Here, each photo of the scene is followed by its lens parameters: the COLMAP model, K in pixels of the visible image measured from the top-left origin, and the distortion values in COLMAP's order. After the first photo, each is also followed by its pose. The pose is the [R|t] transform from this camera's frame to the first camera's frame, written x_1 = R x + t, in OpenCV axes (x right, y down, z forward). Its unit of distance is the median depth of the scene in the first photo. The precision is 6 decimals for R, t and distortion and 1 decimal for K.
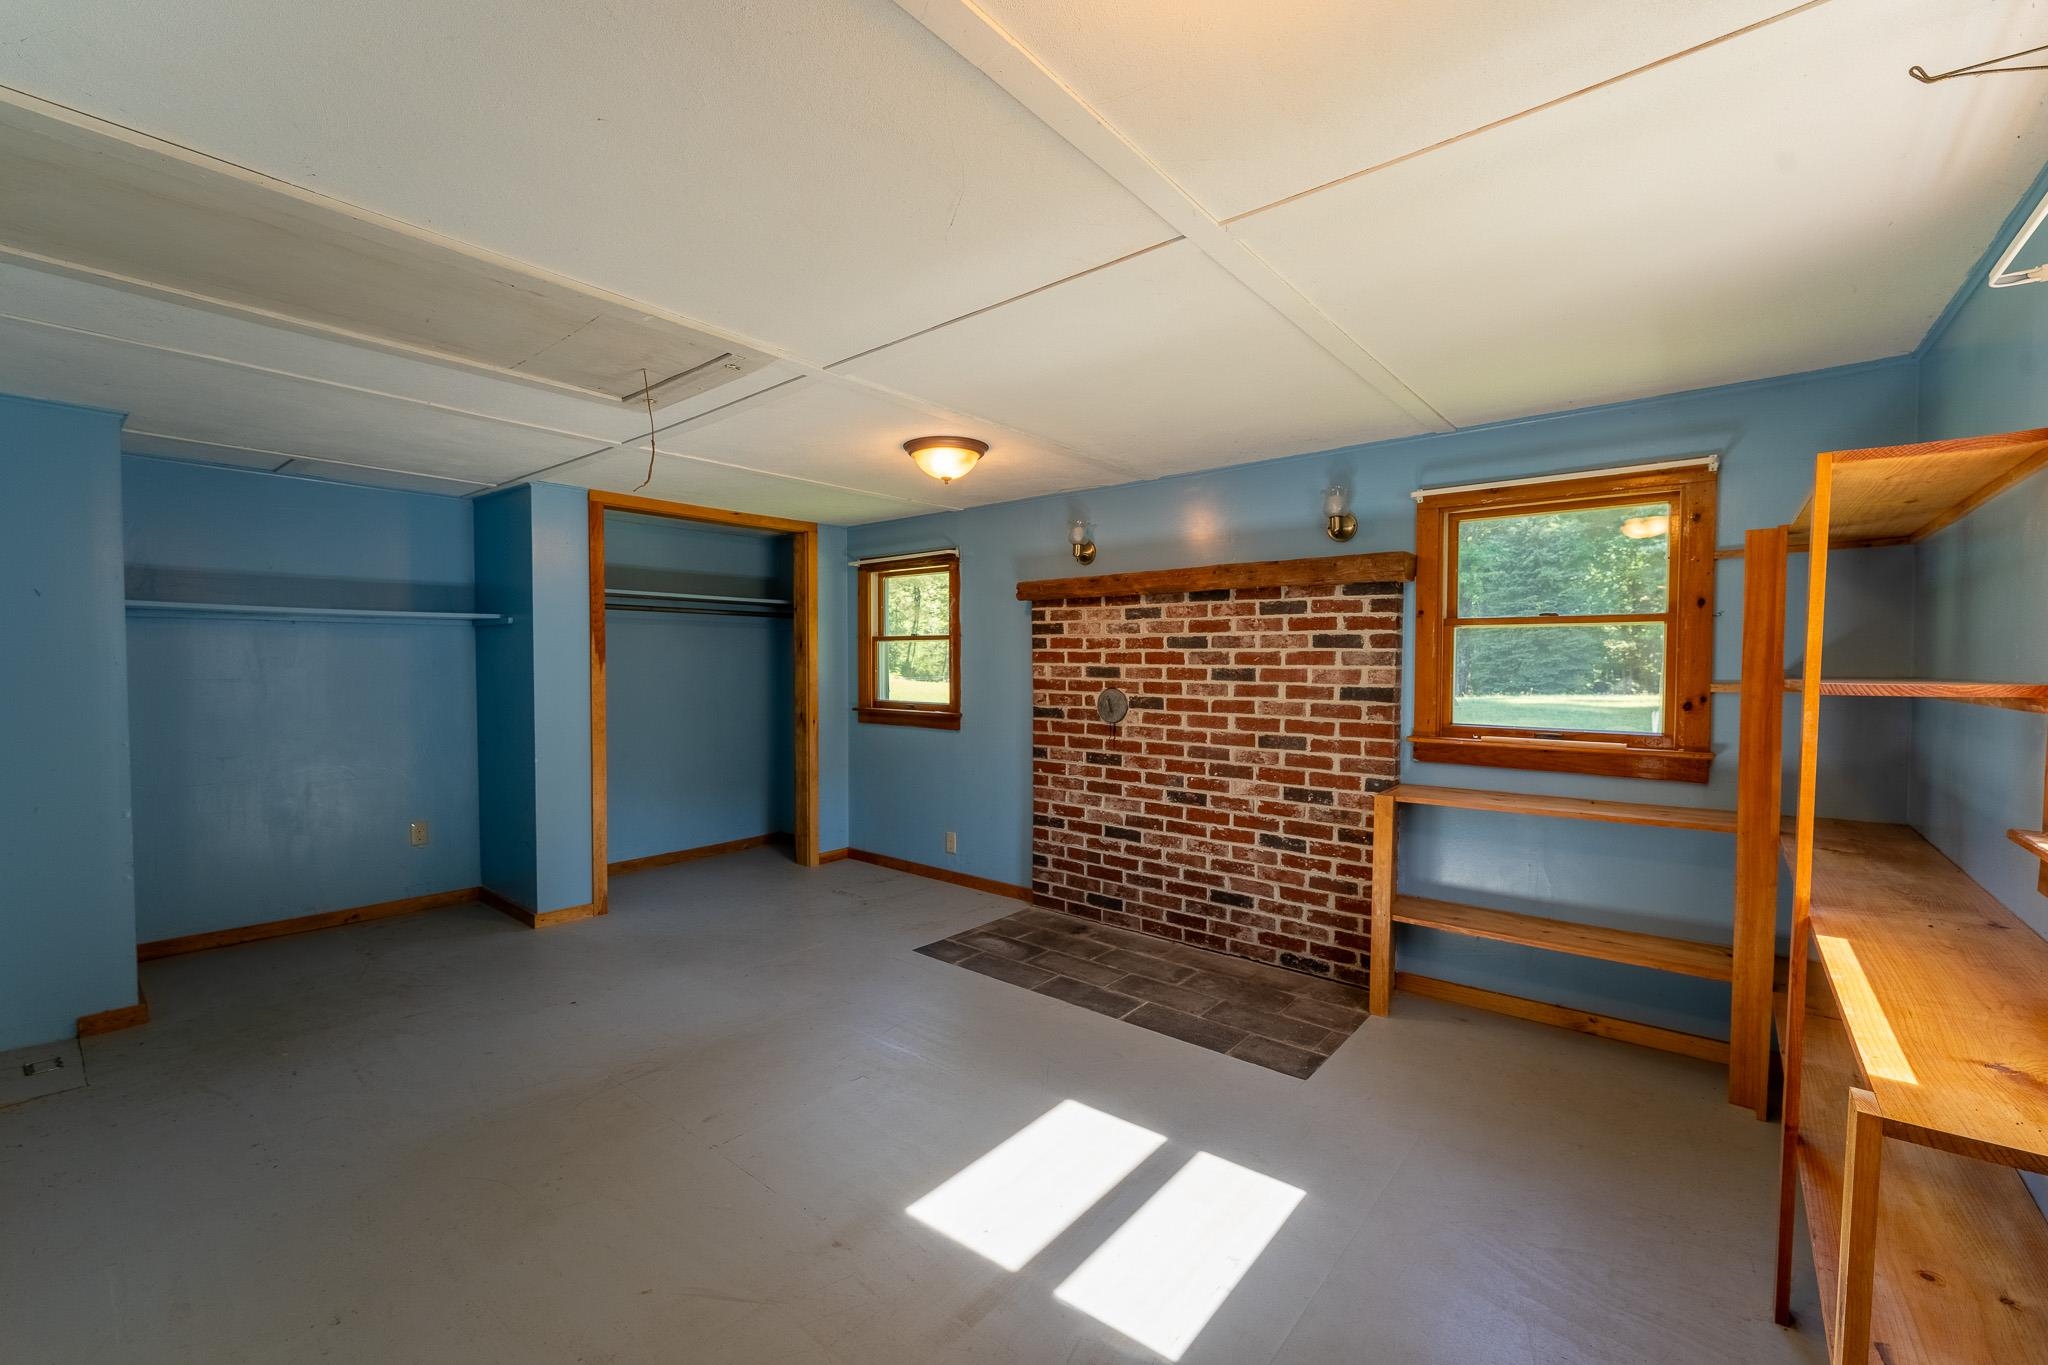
lens RADIAL K [[835.6, 0, 1028.3], [0, 835.6, 687.0], [0, 0, 1]] dist [-0.000987, -0.000368]
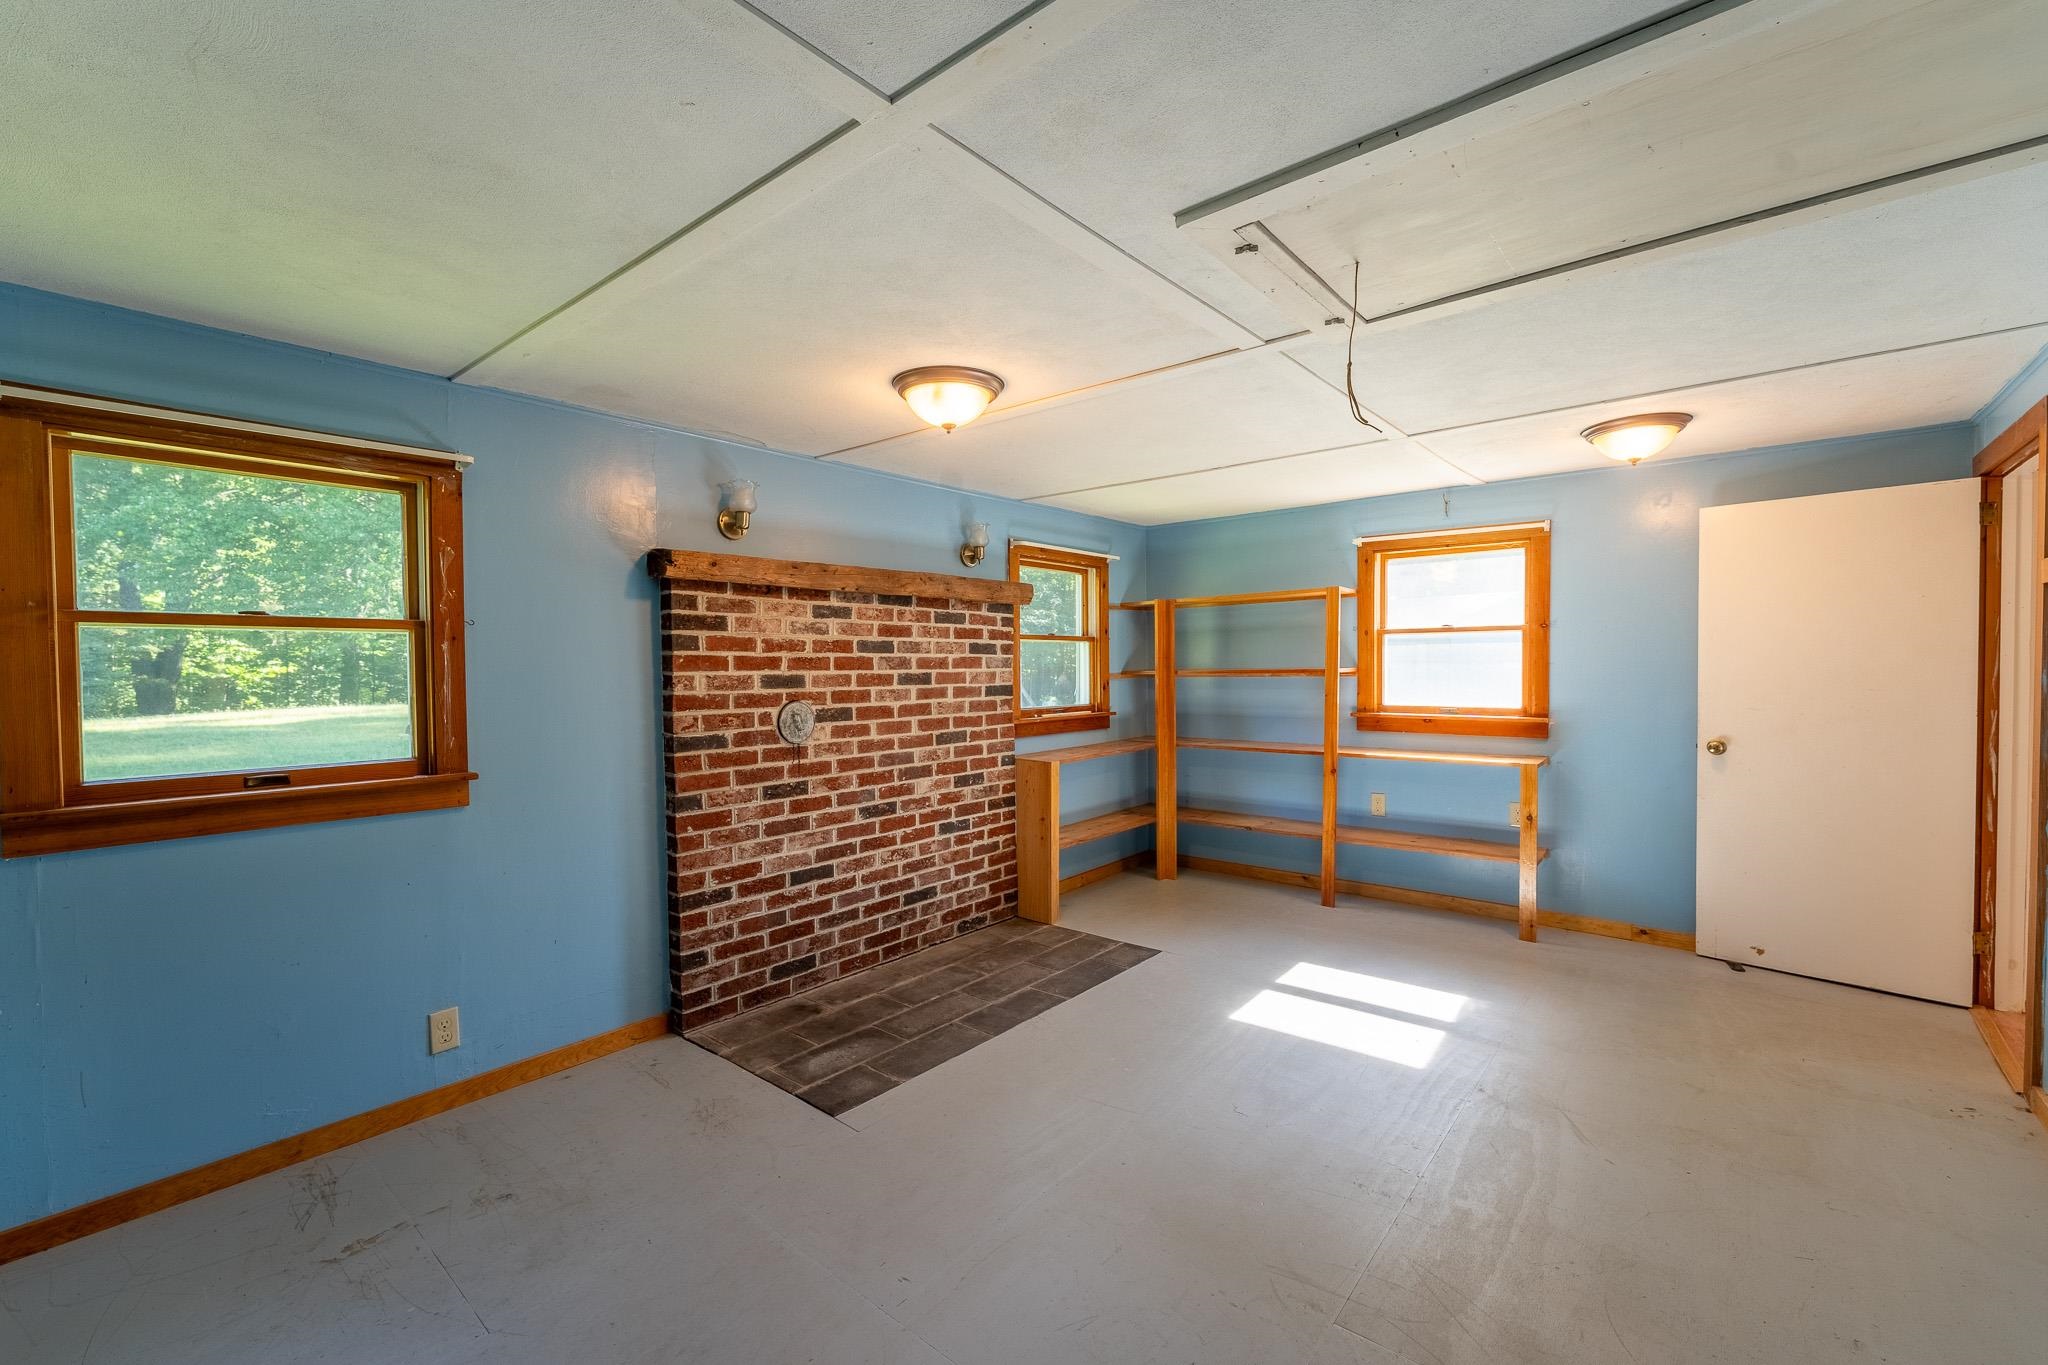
lens RADIAL K [[835.6, 0, 1028.3], [0, 835.6, 687.0], [0, 0, 1]] dist [-0.000987, -0.000368]
pose [[0.013073, -0.028825, 0.999499, -0.750502], [0.042687, 0.998689, 0.028243, -0.026802], [-0.999003, 0.042297, 0.014287, 0.806090]]
